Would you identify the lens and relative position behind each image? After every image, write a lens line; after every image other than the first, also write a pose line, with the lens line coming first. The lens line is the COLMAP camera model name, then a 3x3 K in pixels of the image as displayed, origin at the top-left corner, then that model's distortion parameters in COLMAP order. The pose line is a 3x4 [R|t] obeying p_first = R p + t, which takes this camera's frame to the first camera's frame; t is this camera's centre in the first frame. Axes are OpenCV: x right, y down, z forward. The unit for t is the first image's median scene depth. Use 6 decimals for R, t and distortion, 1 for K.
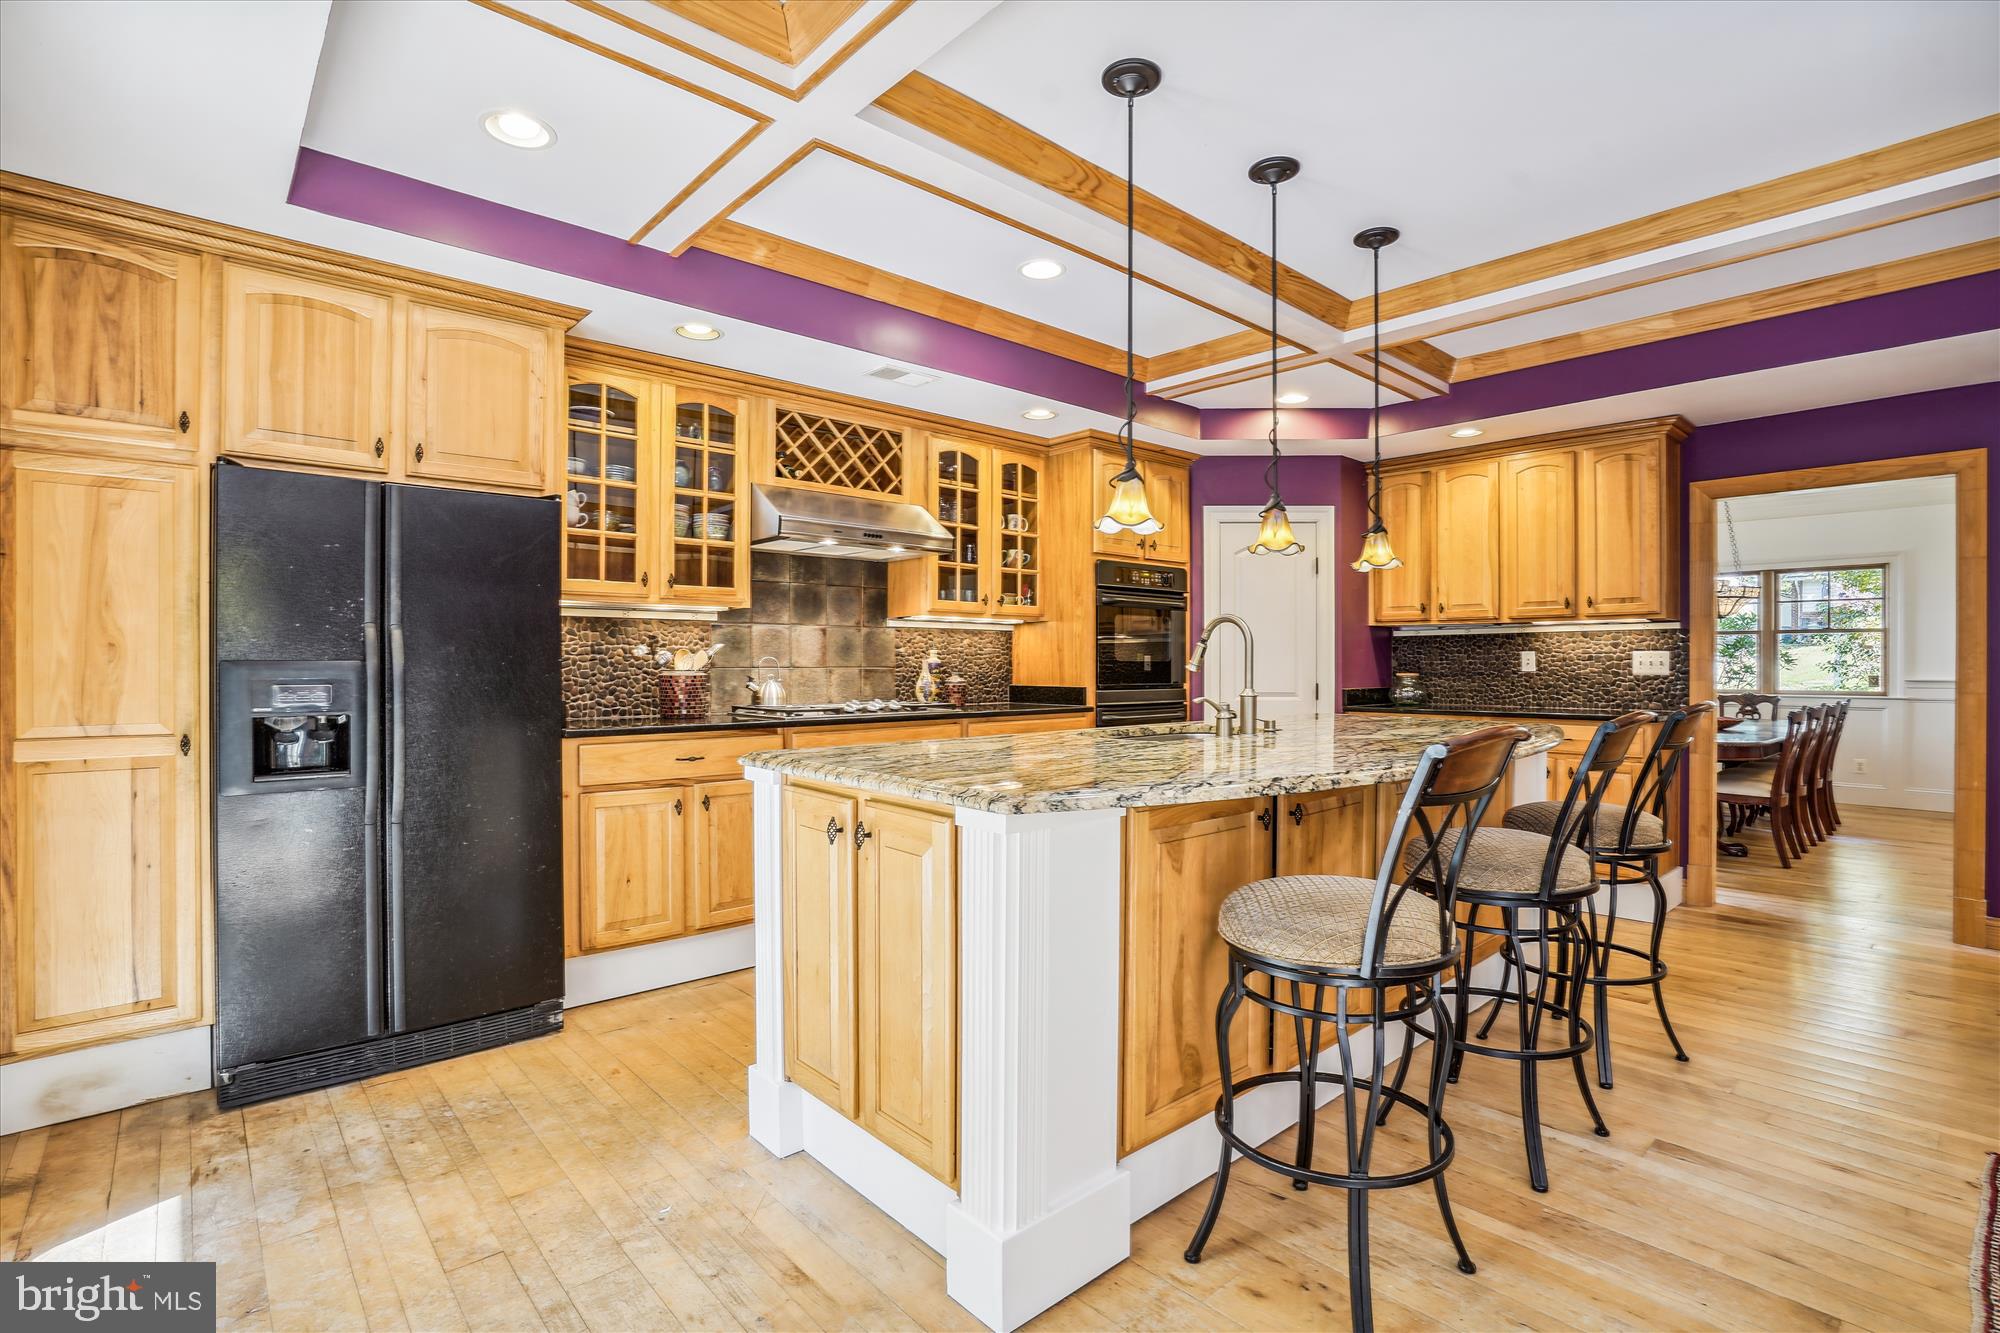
lens RADIAL K [[954.1, 0, 1071.2], [0, 954.1, 655.6], [0, 0, 1]] dist [-0.036028, 0.000382]
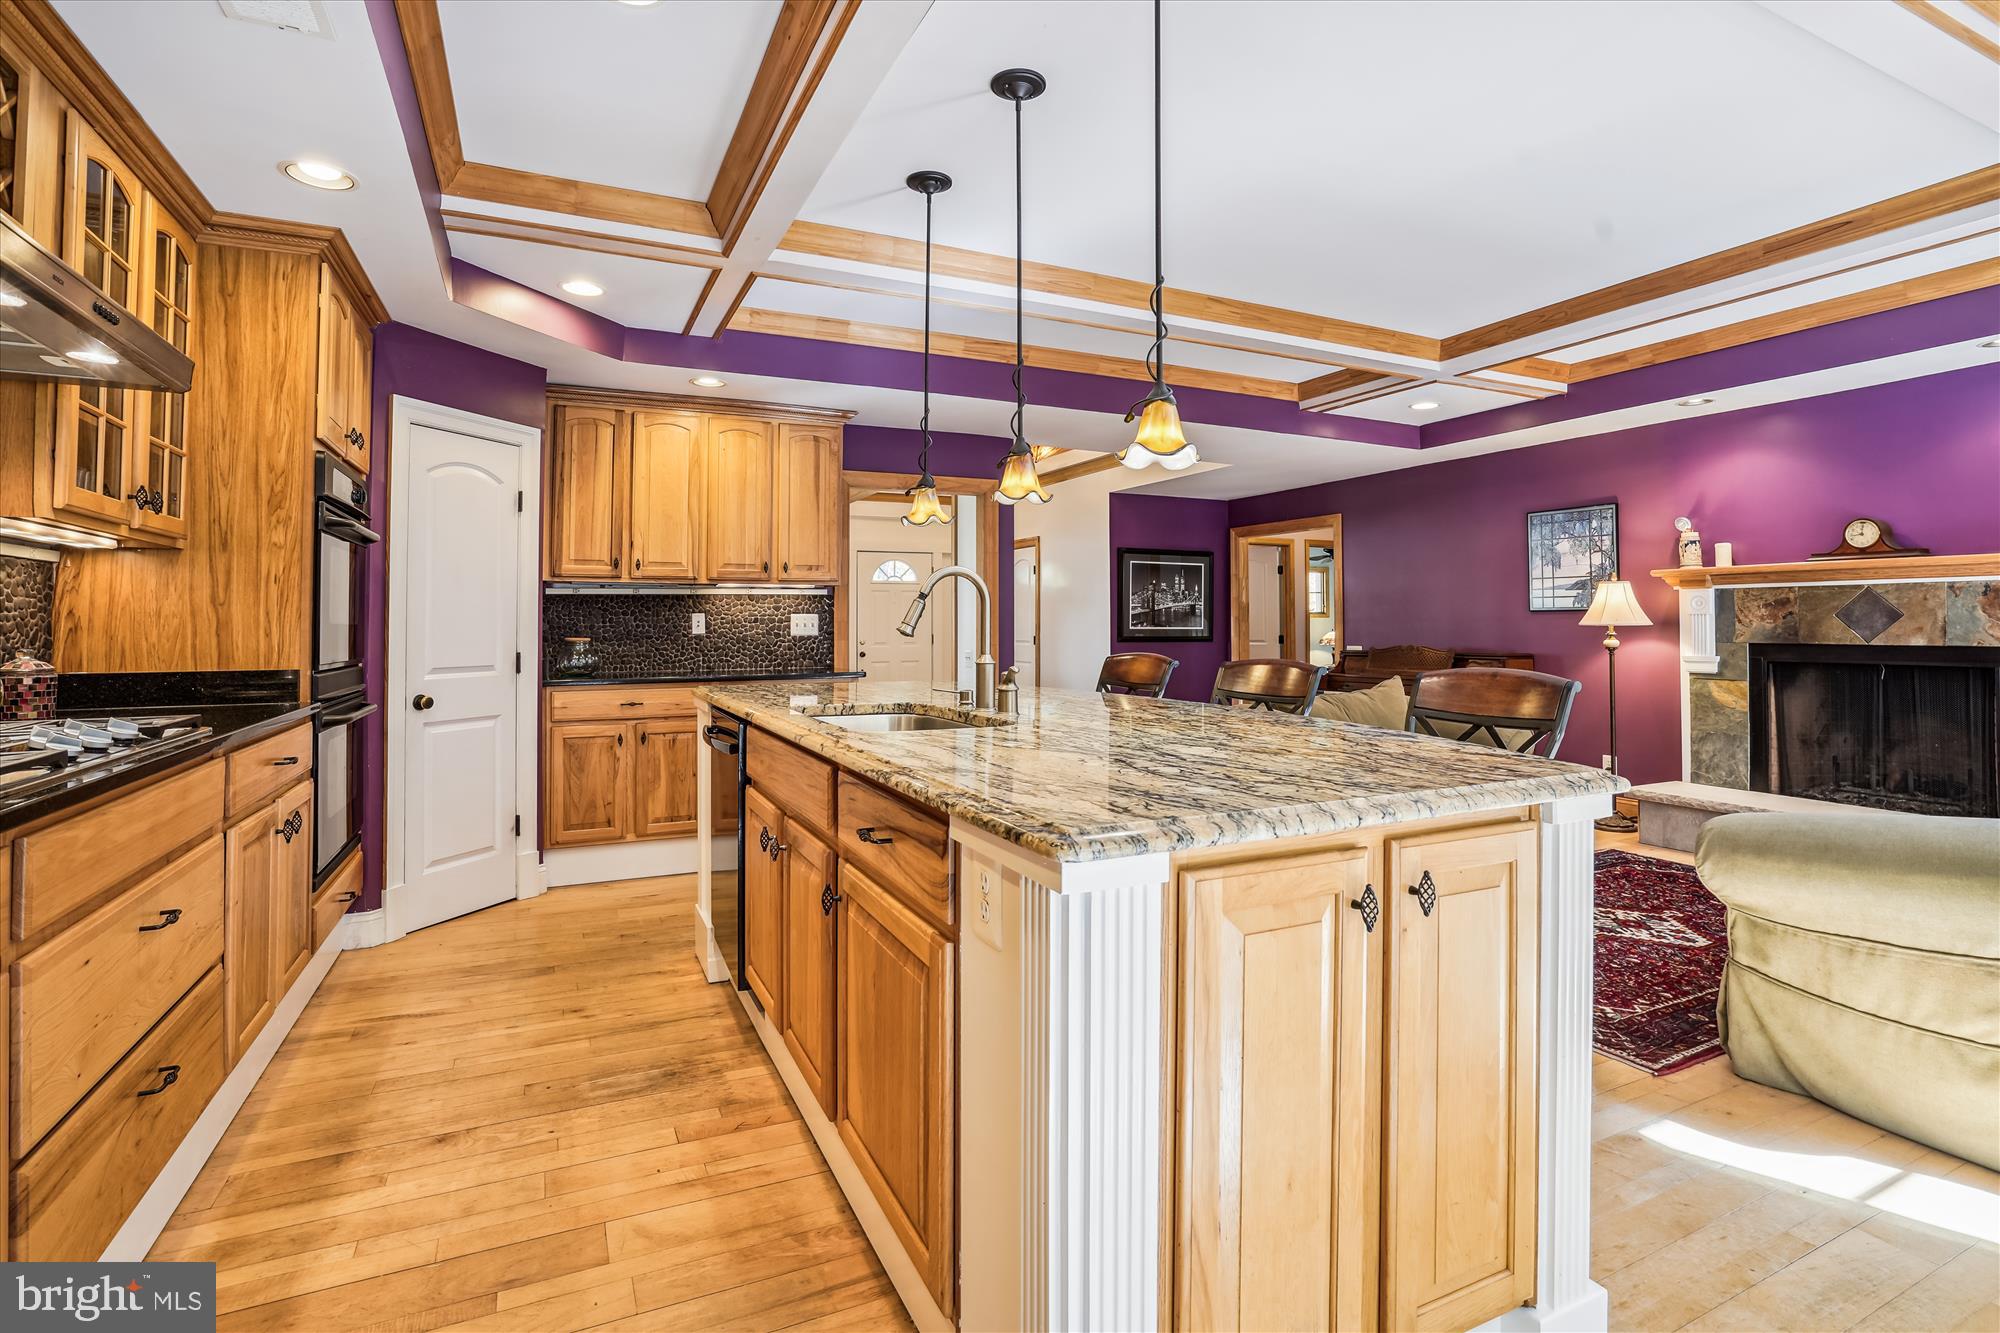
lens RADIAL K [[954.1, 0, 999.9], [0, 954.1, 609.7], [0, 0, 1]] dist [-0.036028, 0.000382]
pose [[0.312595, 0.012517, 0.949804, -0.393652], [0.001152, 0.999907, -0.013556, 0.005747], [-0.949886, 0.005332, 0.312551, 0.430032]]
